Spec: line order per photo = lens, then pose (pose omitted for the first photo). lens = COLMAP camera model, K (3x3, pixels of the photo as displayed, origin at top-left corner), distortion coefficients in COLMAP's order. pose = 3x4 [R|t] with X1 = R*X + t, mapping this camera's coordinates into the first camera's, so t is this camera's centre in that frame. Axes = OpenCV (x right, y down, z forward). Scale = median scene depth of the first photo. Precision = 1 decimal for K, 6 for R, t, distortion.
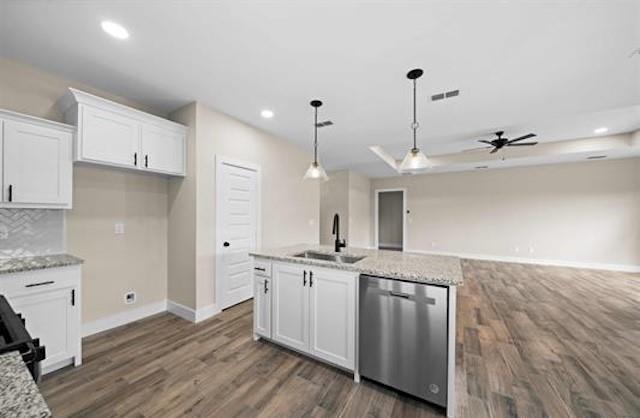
lens RADIAL K [[214.5, 0, 345.3], [0, 214.5, 216.3], [0, 0, 1]] dist [-0.002505, 0.000208]
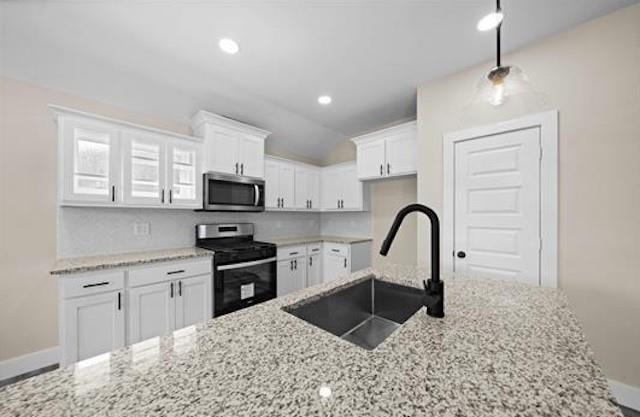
lens RADIAL K [[219.8, 0, 294.3], [0, 219.8, 216.0], [0, 0, 1]] dist [-0.000428, 0.000057]
pose [[-0.349125, -0.002937, -0.937071, 0.416947], [-0.004910, 0.999987, -0.001305, 0.008874], [0.937063, 0.004145, -0.349135, 0.998353]]
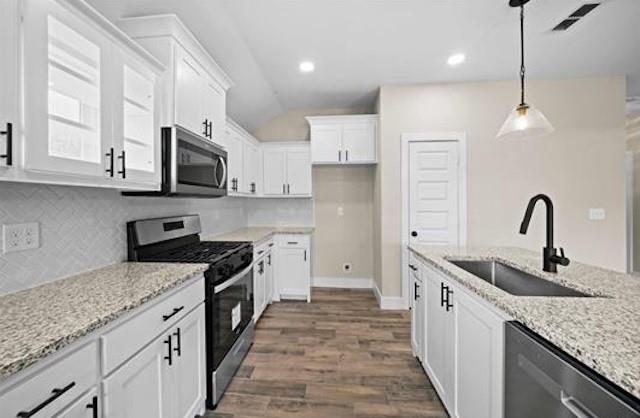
lens RADIAL K [[257.2, 0, 306.1], [0, 257.2, 203.2], [0, 0, 1]] dist [-0.008556, 0.000273]
pose [[0.356040, -0.000797, -0.934470, 0.348068], [0.001402, 0.999999, -0.000318, 0.008521], [0.934469, -0.001197, 0.356041, 0.295646]]
